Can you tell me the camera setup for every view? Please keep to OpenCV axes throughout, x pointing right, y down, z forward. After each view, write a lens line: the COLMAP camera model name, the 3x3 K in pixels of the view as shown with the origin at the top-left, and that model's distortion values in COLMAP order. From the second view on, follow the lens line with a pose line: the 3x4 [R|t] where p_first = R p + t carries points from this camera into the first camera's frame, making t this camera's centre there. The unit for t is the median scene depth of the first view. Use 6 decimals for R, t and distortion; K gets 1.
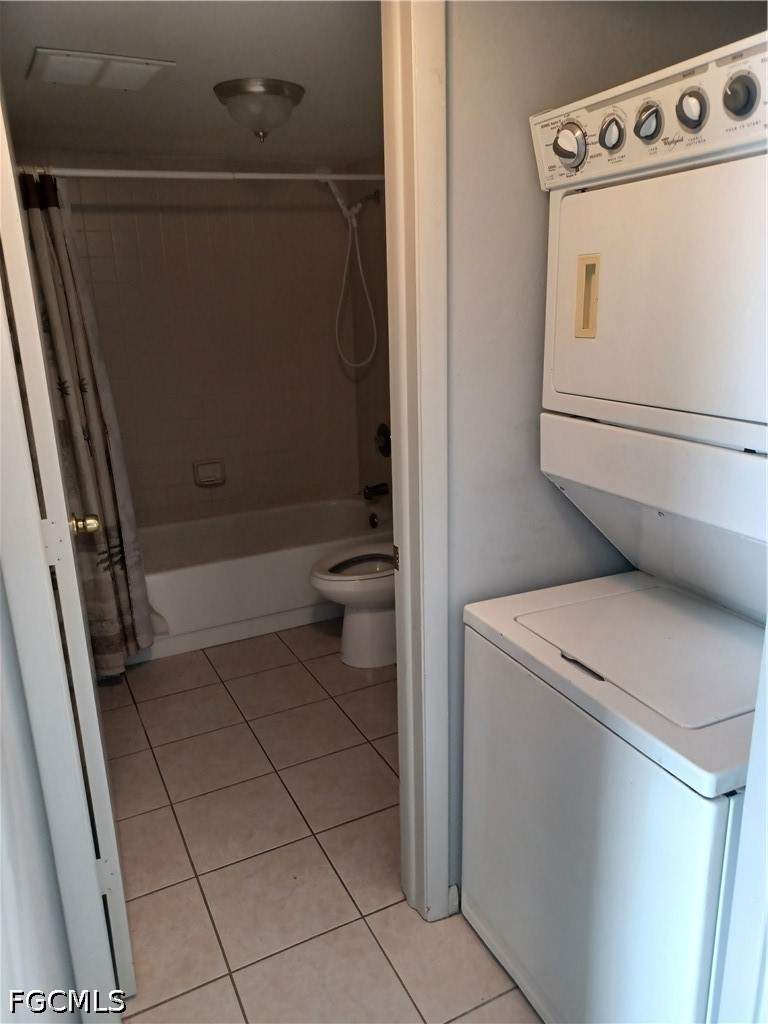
lens RADIAL K [[750.7, 0, 384.0], [0, 750.7, 512.0], [0, 0, 1]] dist [0.061501, -0.090050]
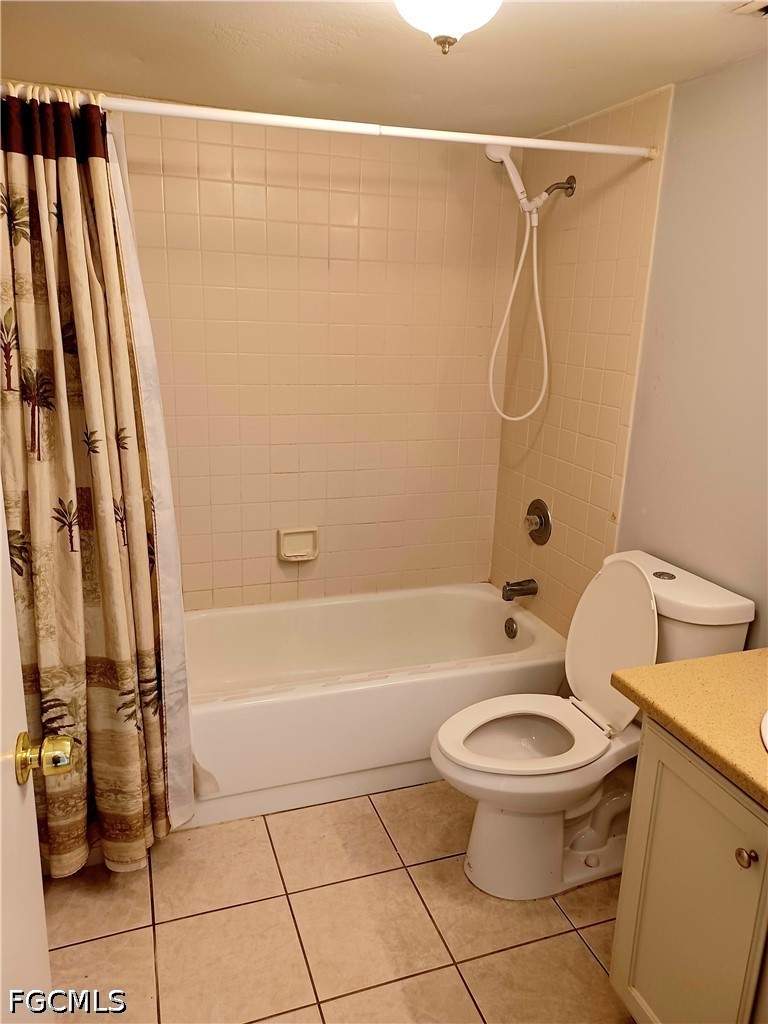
lens RADIAL K [[750.7, 0, 384.0], [0, 750.7, 512.0], [0, 0, 1]] dist [0.061501, -0.090050]
pose [[0.990235, 0.089513, -0.106874, -0.095595], [-0.092019, 0.995581, -0.018742, -0.106126], [0.104724, 0.028394, 0.994096, 0.360412]]
